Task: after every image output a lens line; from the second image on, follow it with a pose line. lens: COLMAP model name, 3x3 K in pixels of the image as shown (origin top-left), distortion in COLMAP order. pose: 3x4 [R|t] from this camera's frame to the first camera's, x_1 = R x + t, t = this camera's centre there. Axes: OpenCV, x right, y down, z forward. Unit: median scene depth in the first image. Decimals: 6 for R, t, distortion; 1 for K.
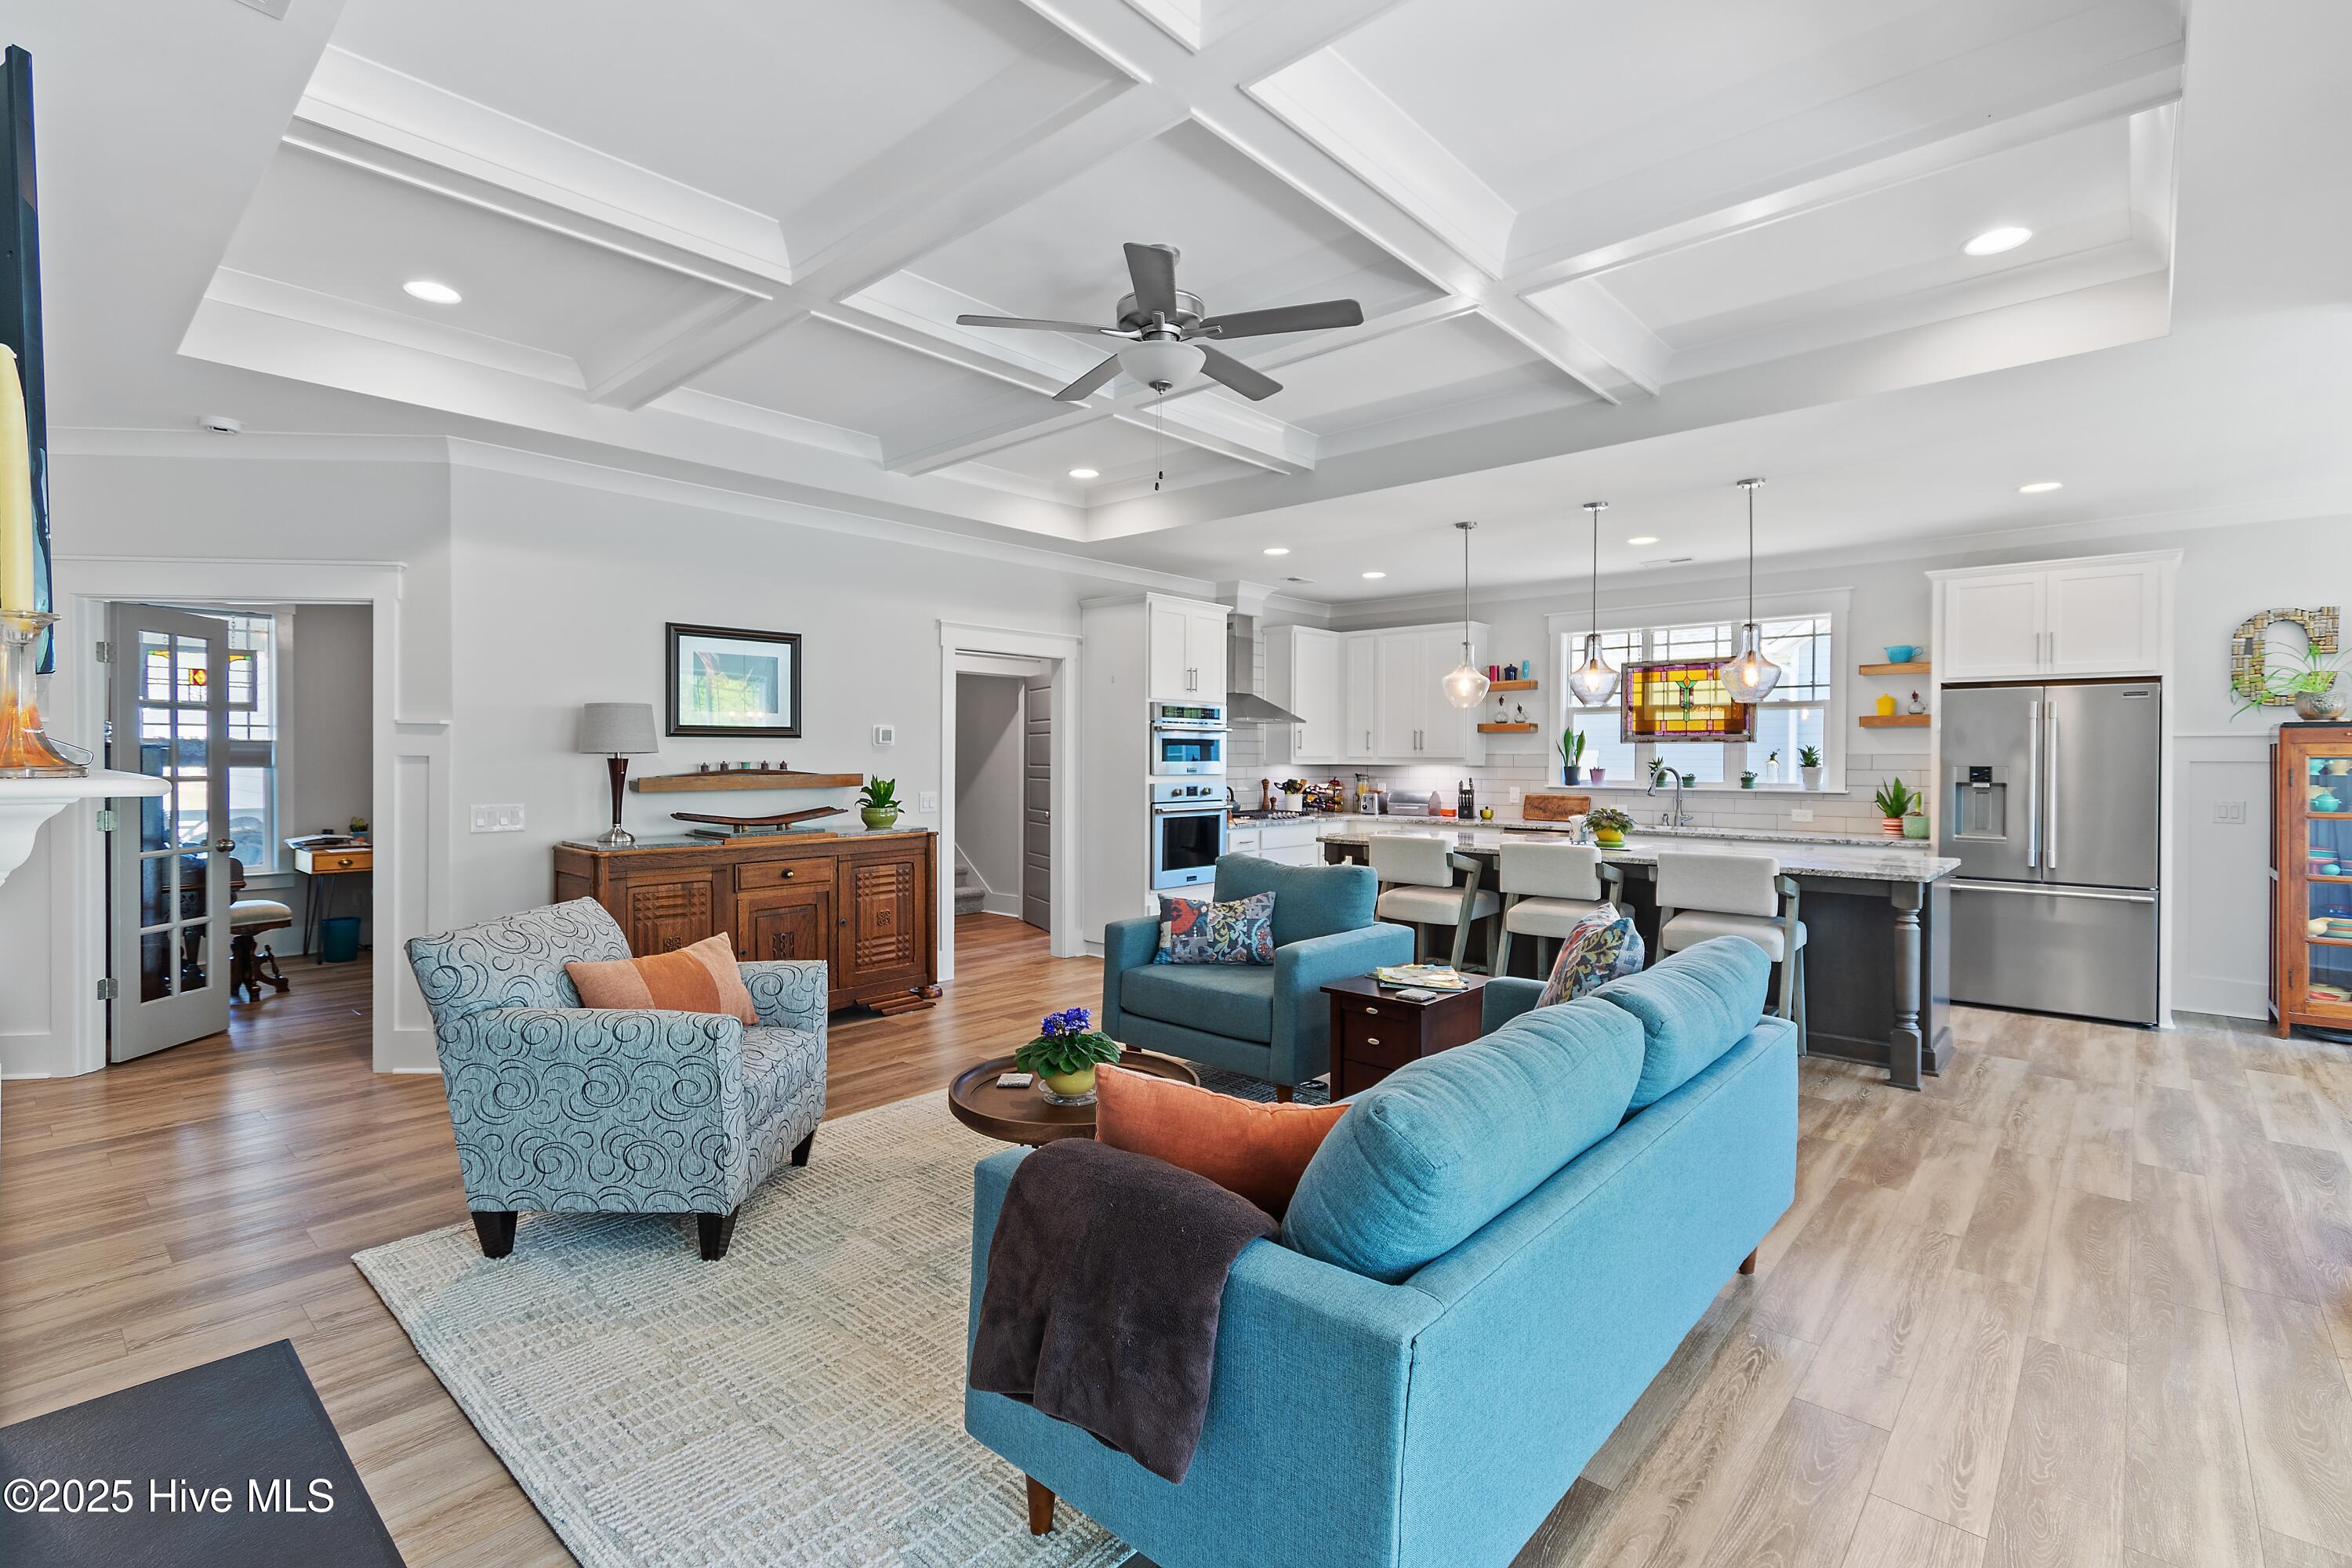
lens RADIAL K [[1037.8, 0, 1196.4], [0, 1037.8, 768.6], [0, 0, 1]] dist [0.000053, -0.000108]
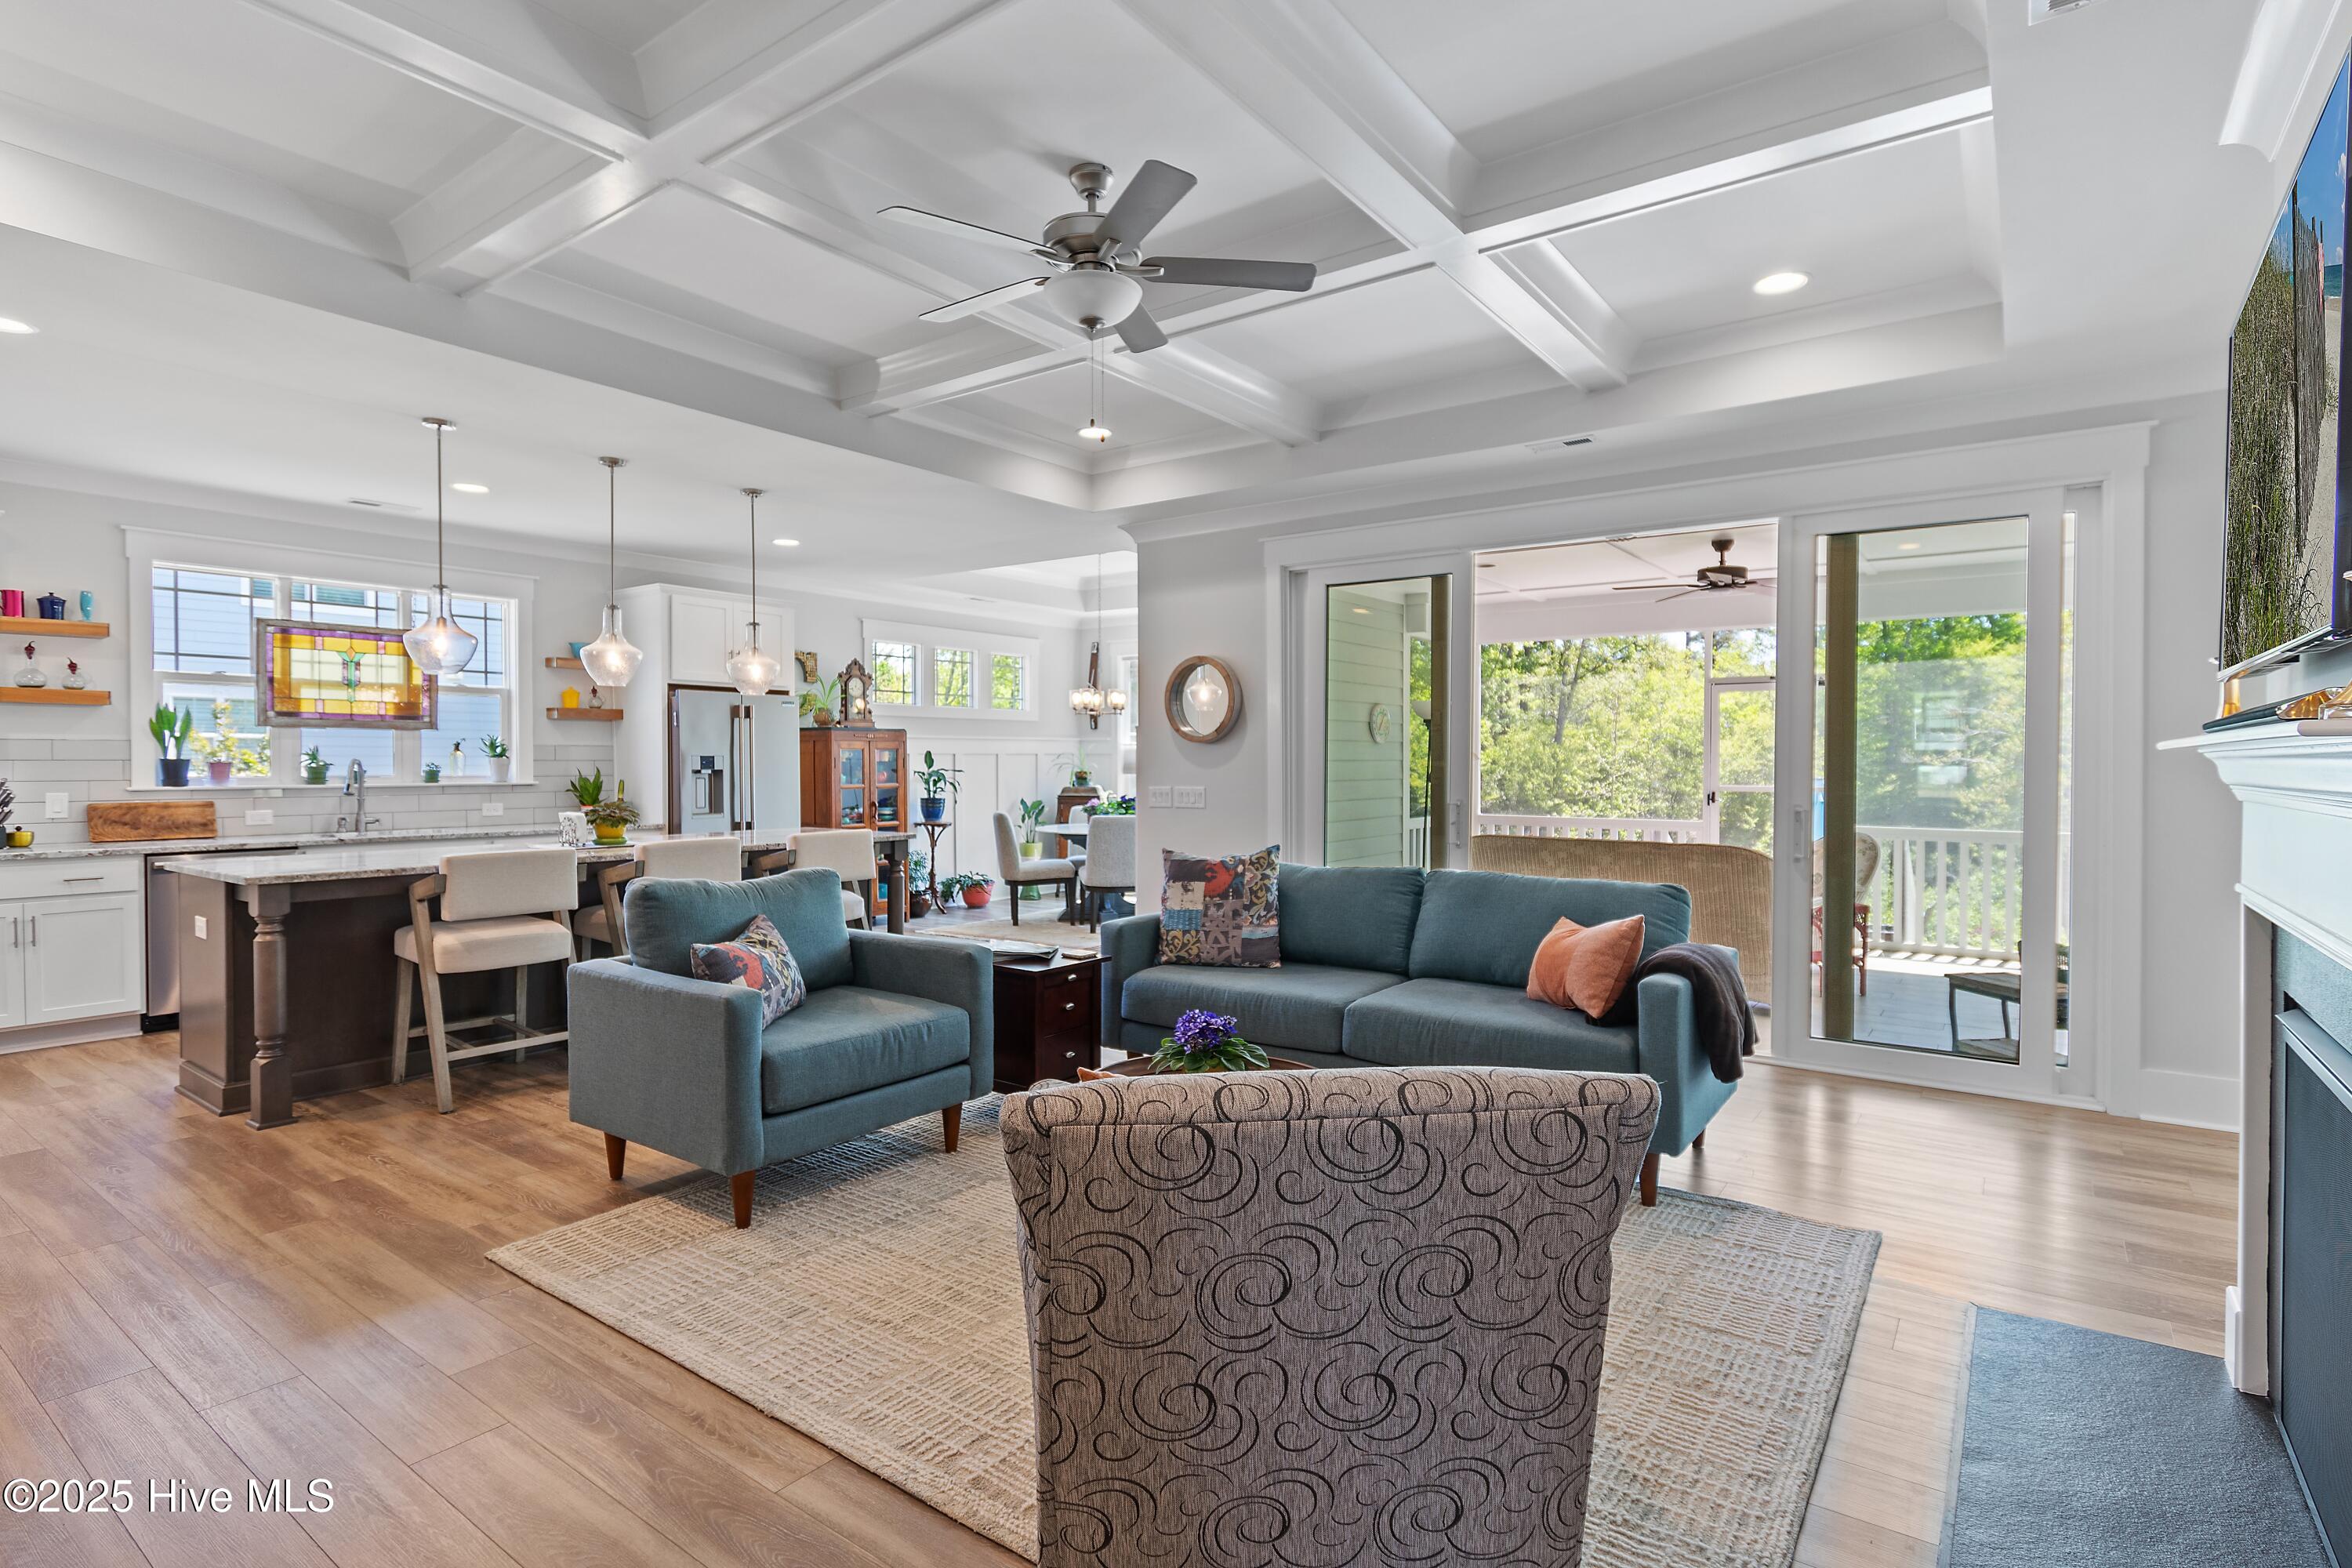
lens RADIAL K [[1153.4, 0, 1155.2], [0, 1153.4, 779.7], [0, 0, 1]] dist [-0.001233, -0.003283]
pose [[-0.091345, -0.018502, 0.995647, -0.501600], [0.010924, 0.999749, 0.019581, 0.004226], [-0.995759, 0.012665, -0.091120, 0.477178]]
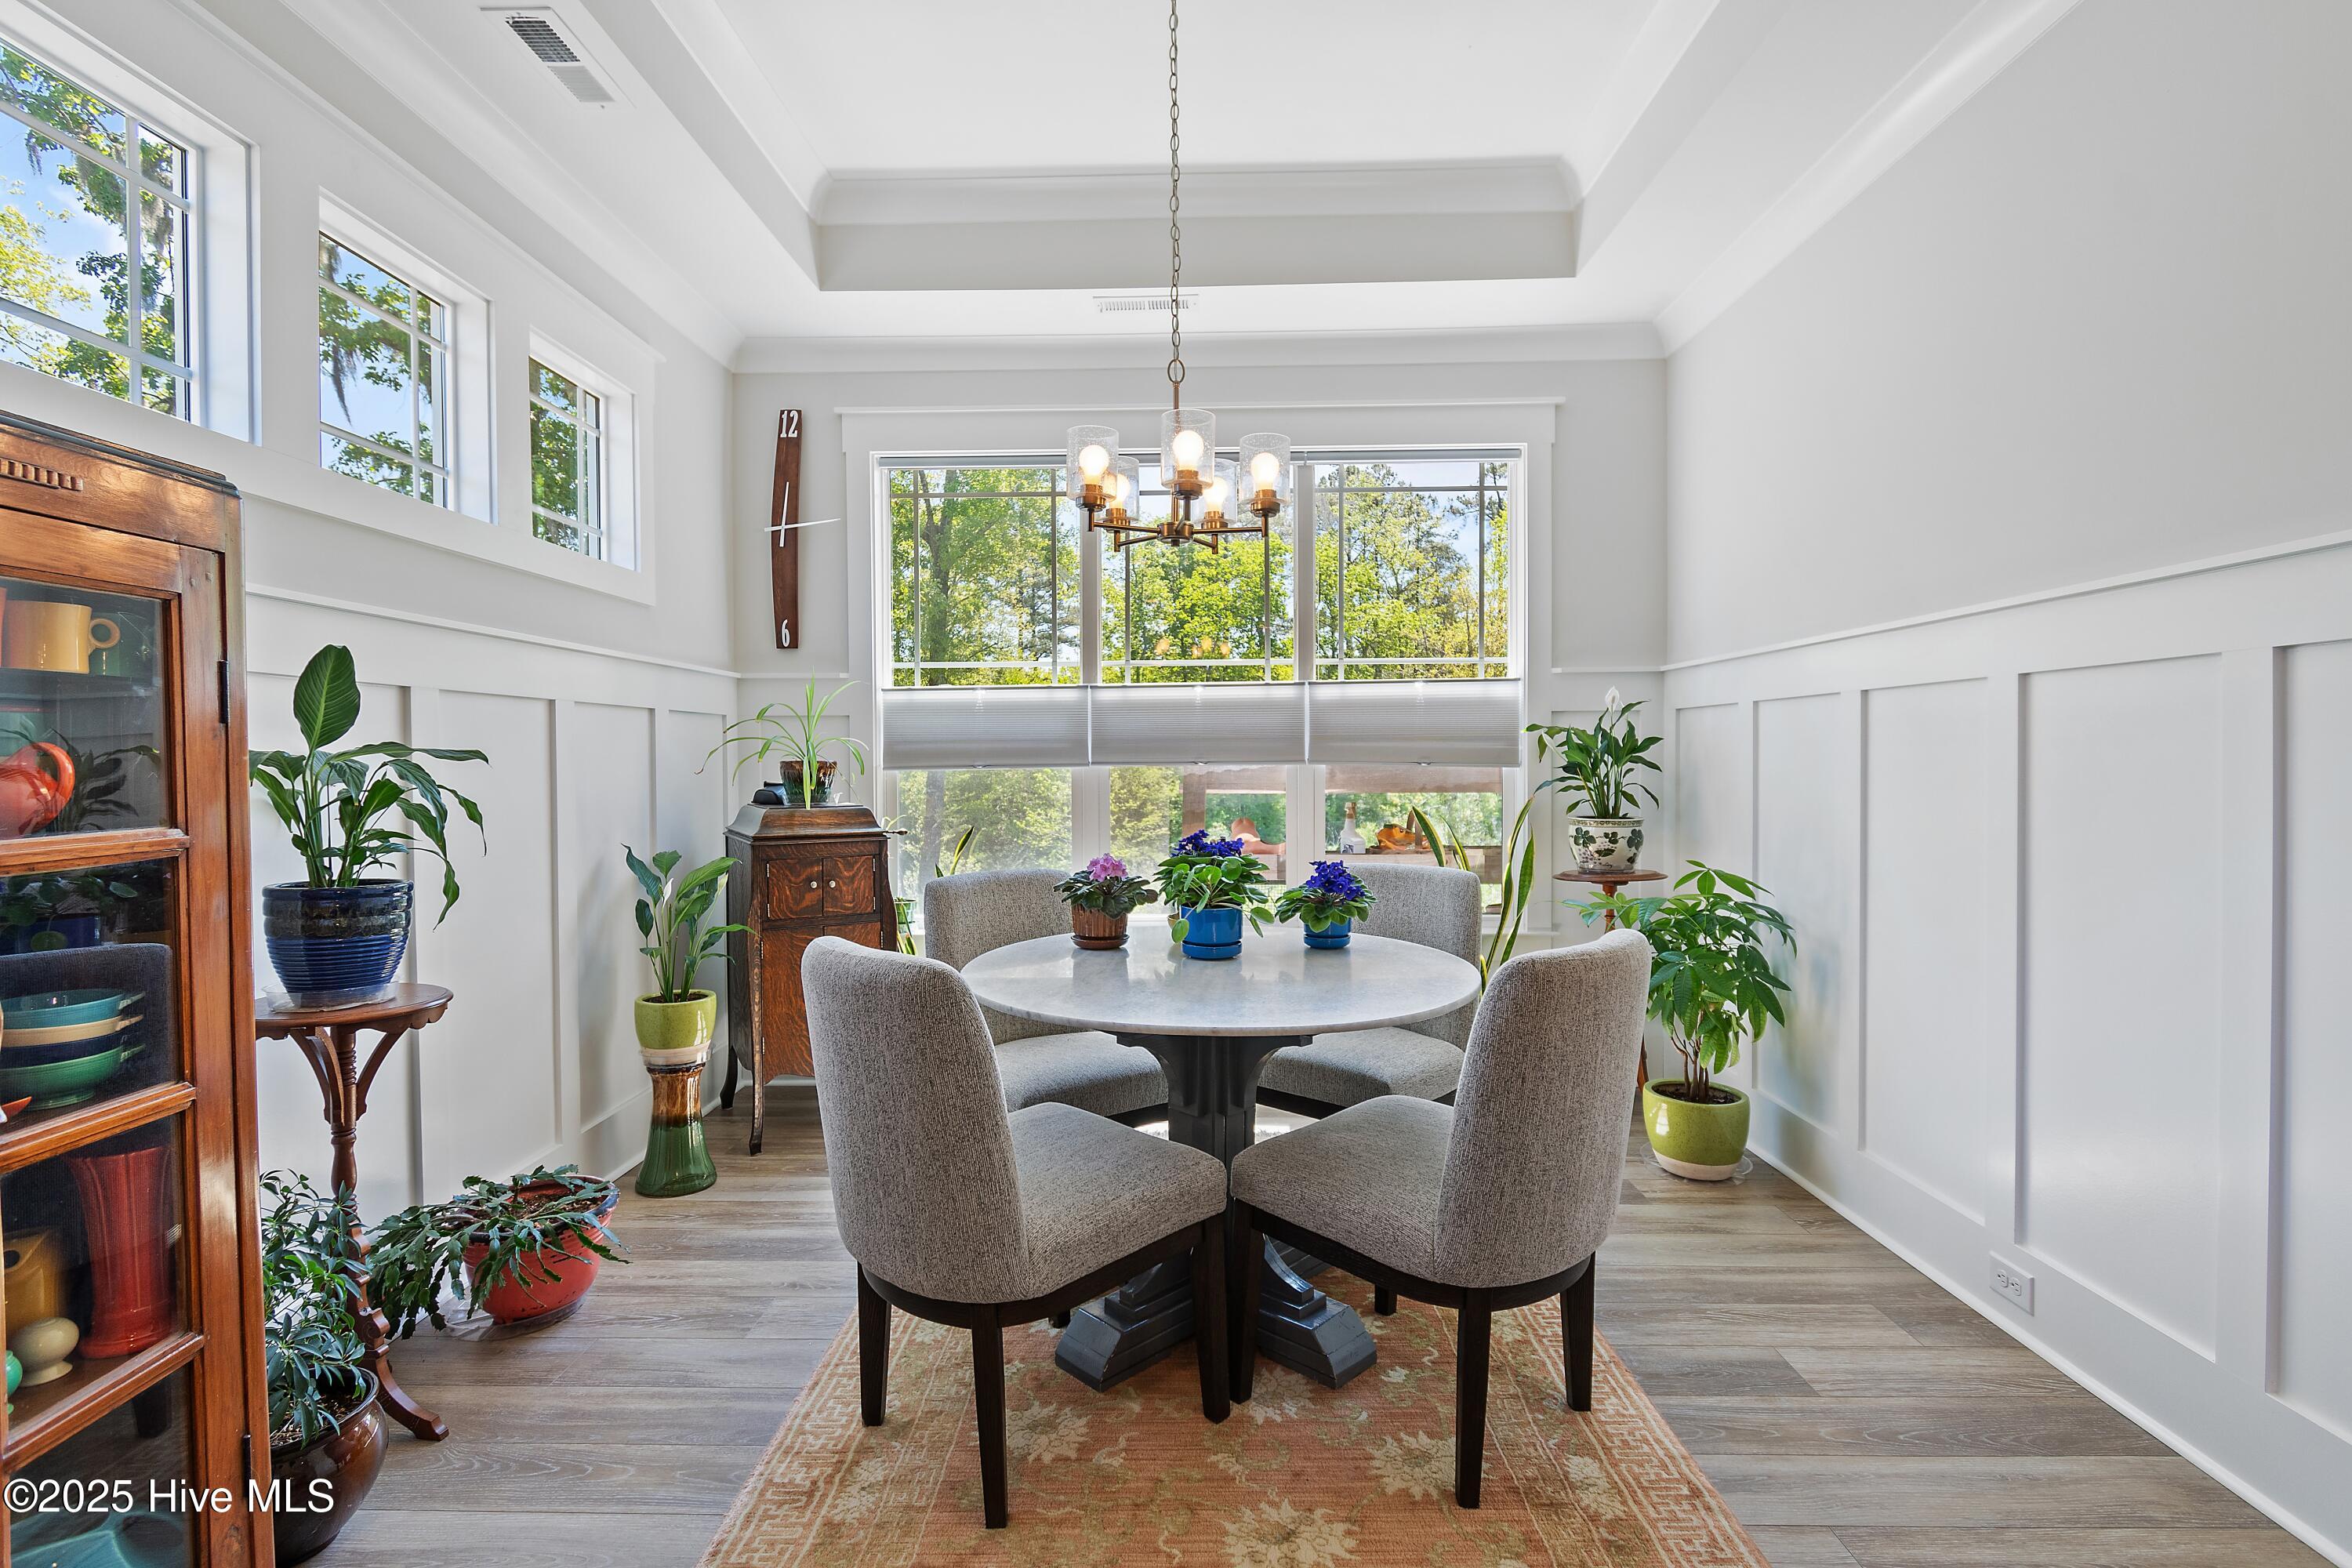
lens RADIAL K [[1114.0, 0, 1218.9], [0, 1114.0, 783.1], [0, 0, 1]] dist [0.000216, -0.000585]
pose [[-0.692218, -0.015070, 0.721531, 0.556995], [0.008734, 0.999534, 0.029255, 0.019162], [-0.721635, 0.026552, -0.691764, 0.649469]]
